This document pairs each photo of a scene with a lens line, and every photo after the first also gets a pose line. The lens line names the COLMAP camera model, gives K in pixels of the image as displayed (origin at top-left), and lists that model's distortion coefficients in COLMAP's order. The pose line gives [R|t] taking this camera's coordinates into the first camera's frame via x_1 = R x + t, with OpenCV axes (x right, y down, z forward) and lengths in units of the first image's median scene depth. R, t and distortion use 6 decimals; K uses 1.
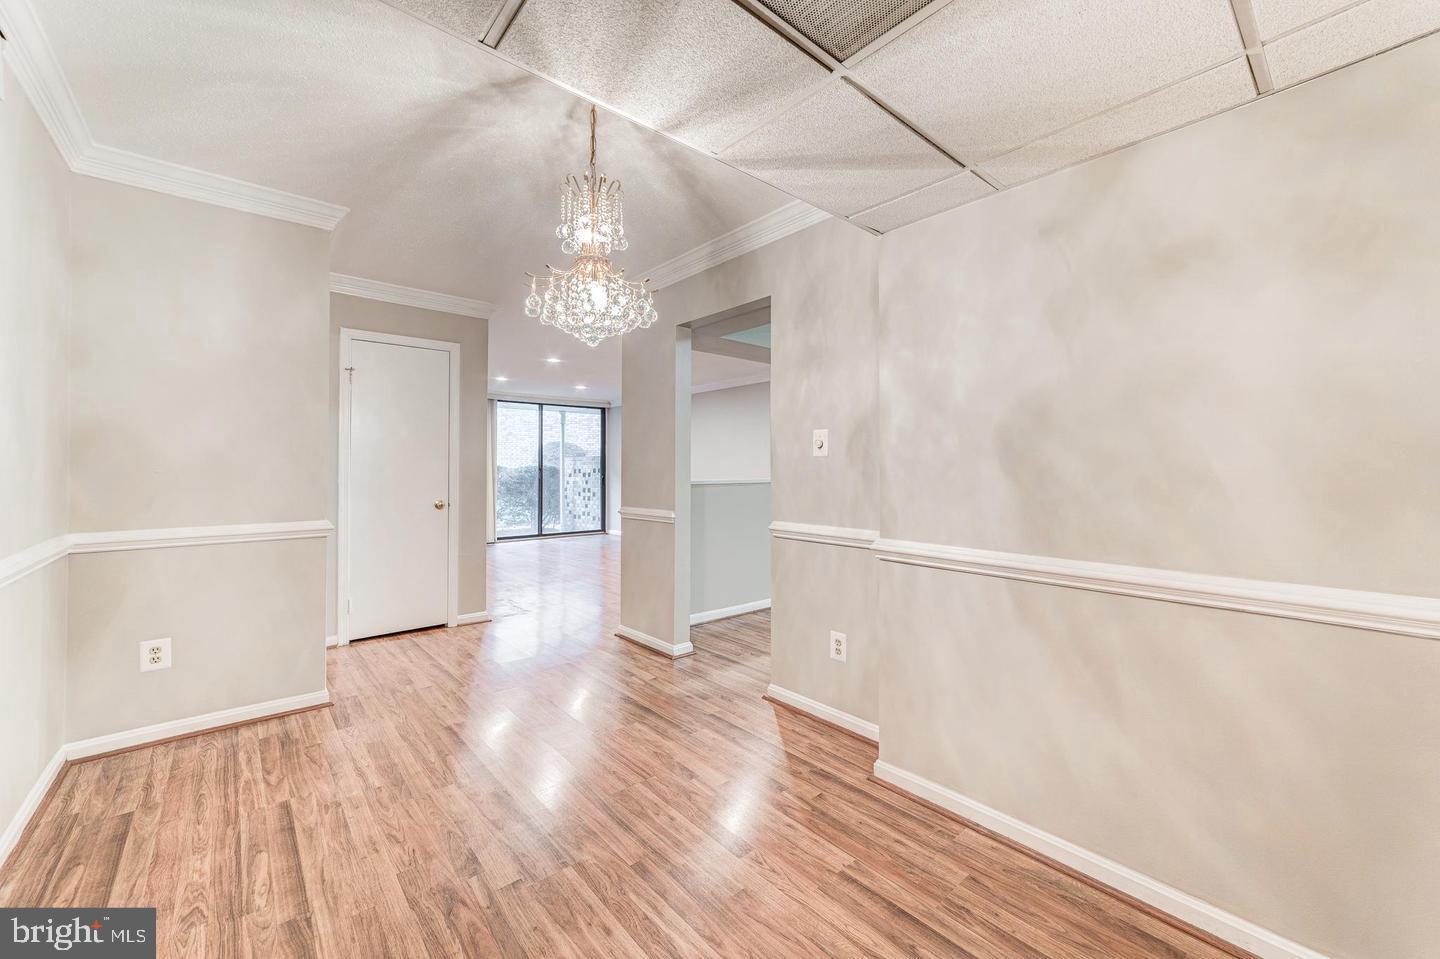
lens RADIAL K [[553.1, 0, 720.0], [0, 553.1, 479.5], [0, 0, 1]] dist [-0.009265, 0.006398]
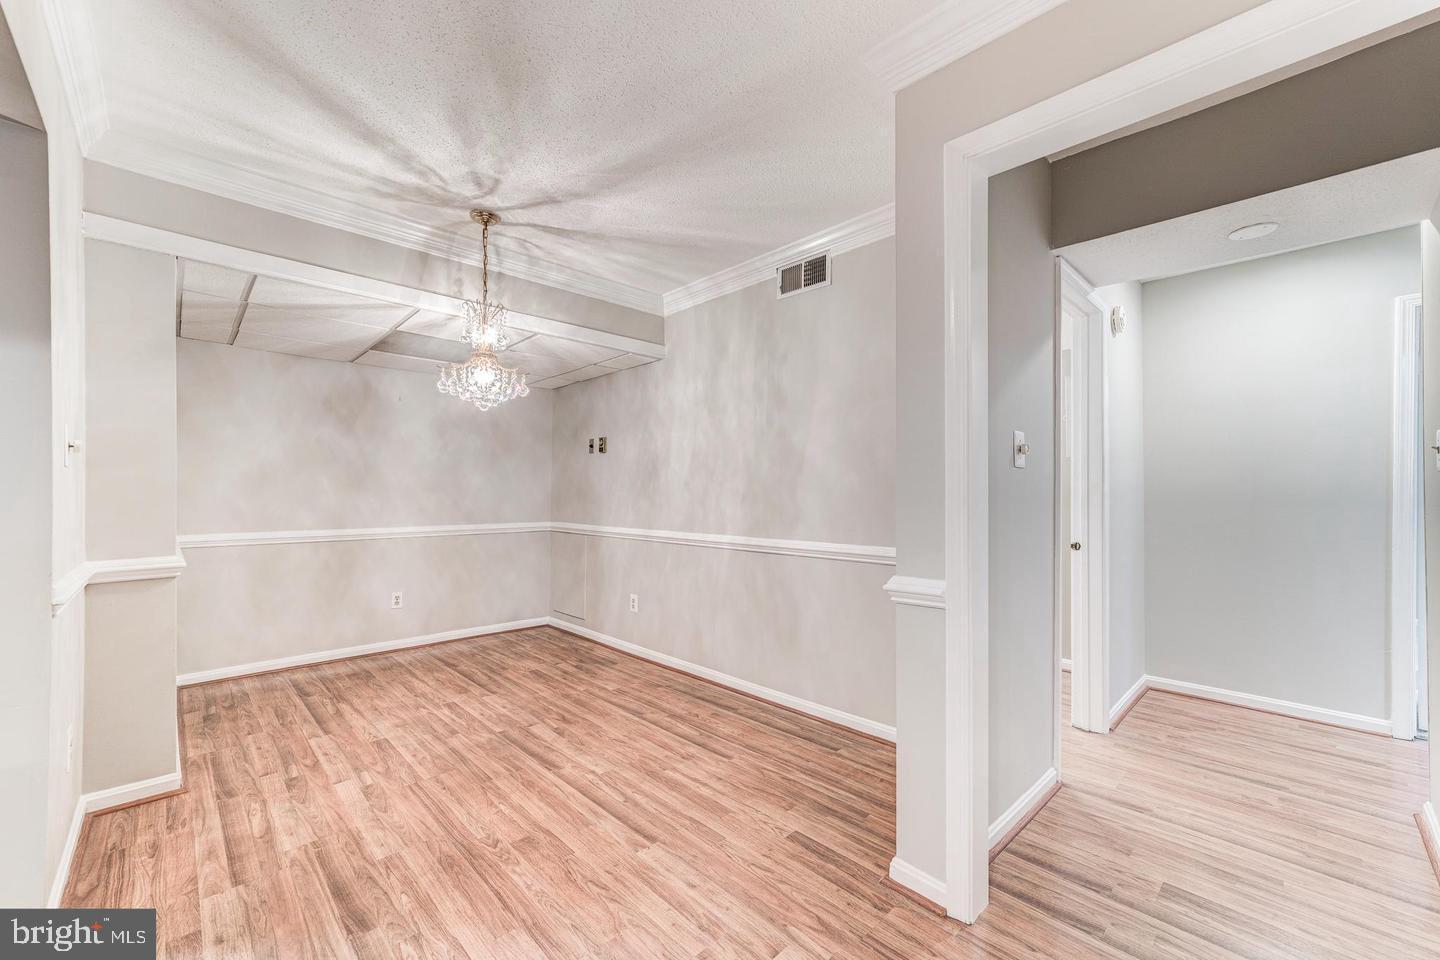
lens RADIAL K [[553.1, 0, 720.0], [0, 553.1, 480.0], [0, 0, 1]] dist [-0.009265, 0.006398]
pose [[-0.998146, -0.006231, -0.060550, -0.712931], [-0.005602, 0.999929, -0.010546, -0.023571], [0.060611, -0.010187, -0.998109, 2.313157]]
